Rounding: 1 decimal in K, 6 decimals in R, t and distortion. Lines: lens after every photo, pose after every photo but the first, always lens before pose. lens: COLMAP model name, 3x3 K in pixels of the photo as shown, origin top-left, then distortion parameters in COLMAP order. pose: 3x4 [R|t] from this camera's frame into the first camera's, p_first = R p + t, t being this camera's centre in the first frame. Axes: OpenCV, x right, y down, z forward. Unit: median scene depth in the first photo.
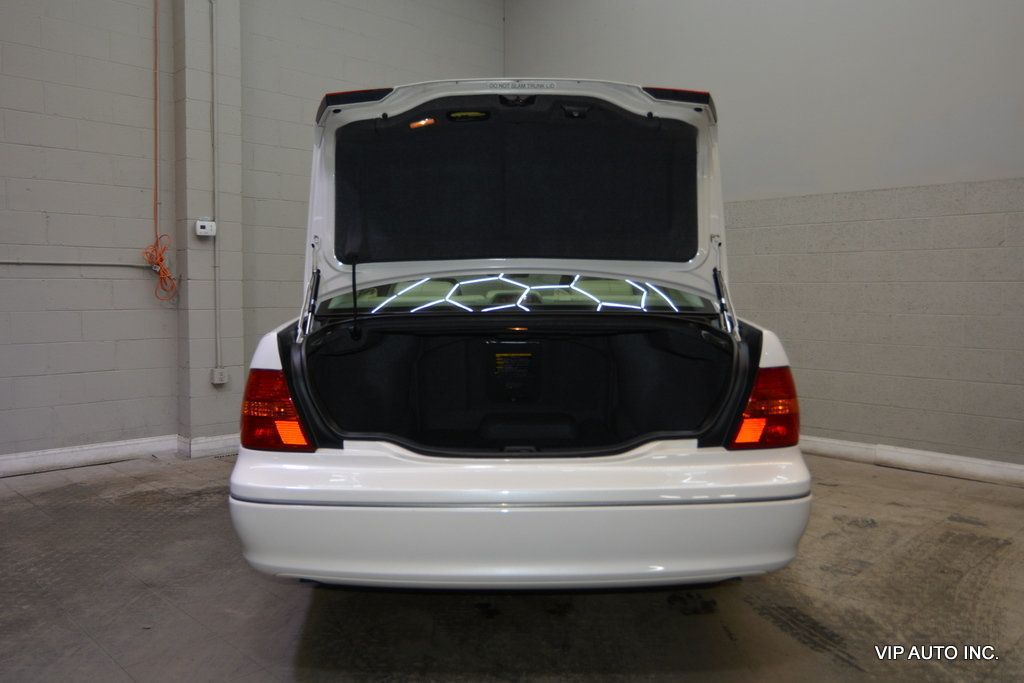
lens RADIAL K [[783.9, 0, 497.5], [0, 783.9, 332.7], [0, 0, 1]] dist [-0.001979, 0.002199]
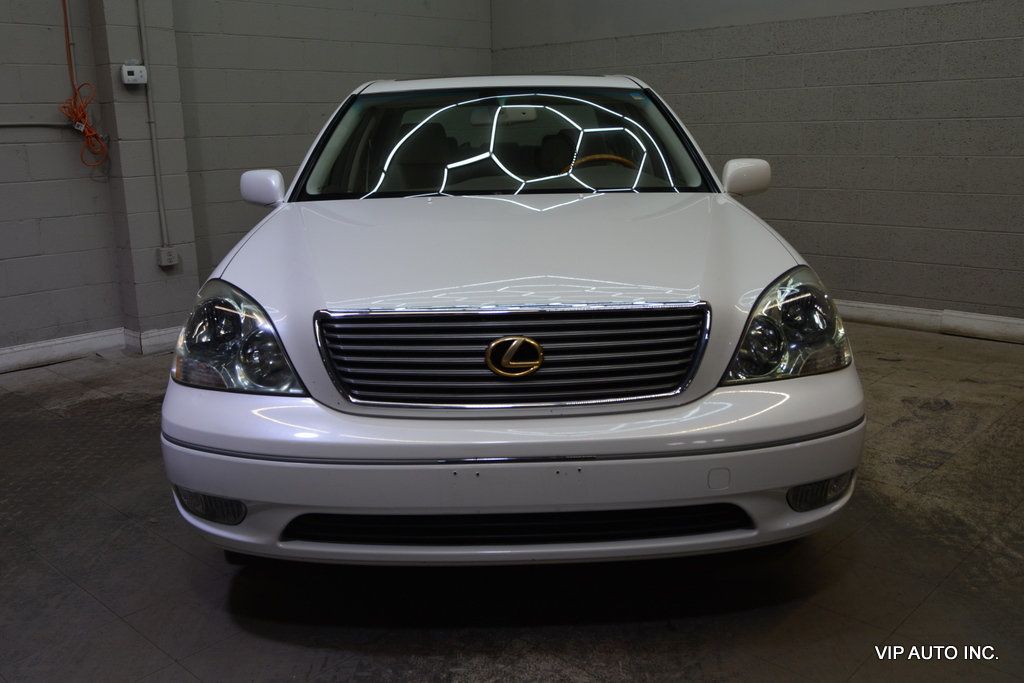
lens RADIAL K [[914.6, 0, 503.2], [0, 914.6, 329.9], [0, 0, 1]] dist [-0.007875, 0.010784]
pose [[0.998806, -0.037445, 0.031365, -0.038750], [0.031797, 0.985875, 0.164437, -0.019680], [-0.037080, -0.163243, 0.985889, 0.020734]]
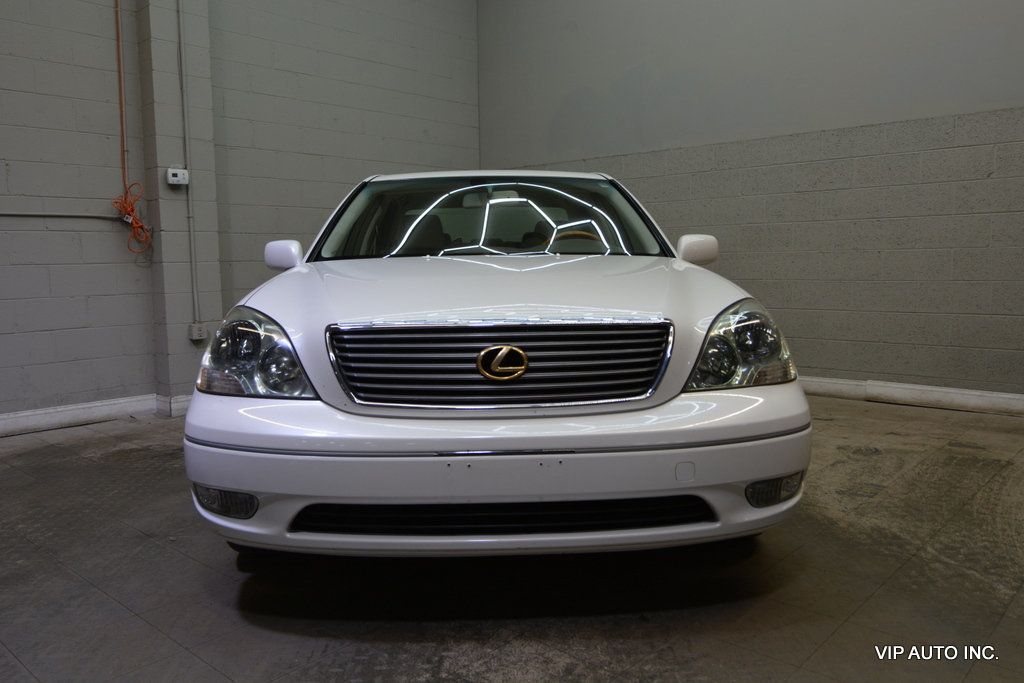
lens RADIAL K [[781.8, 0, 503.4], [0, 781.8, 331.6], [0, 0, 1]] dist [-0.001033, -0.001589]
pose [[0.998023, -0.027029, 0.056737, -0.043248], [0.024826, 0.998924, 0.039170, 0.032489], [-0.057735, -0.037684, 0.997620, 0.027772]]
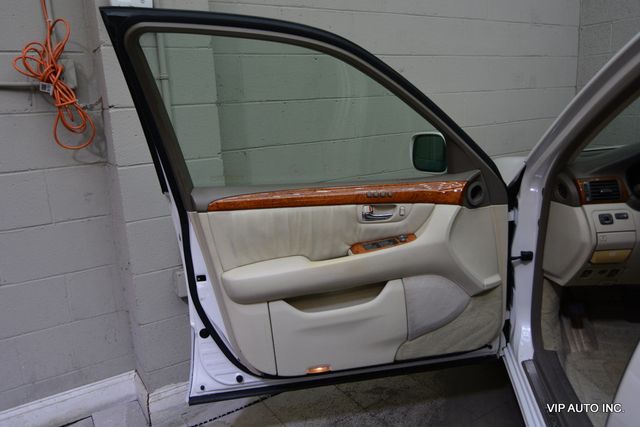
lens RADIAL K [[488.6, 0, 314.6], [0, 488.6, 207.3], [0, 0, 1]] dist [-0.001033, -0.001589]
pose [[0.975644, -0.013423, -0.218948, -0.231678], [0.047364, 0.987472, 0.150520, -0.053497], [0.214185, -0.157225, 0.964057, 0.841237]]
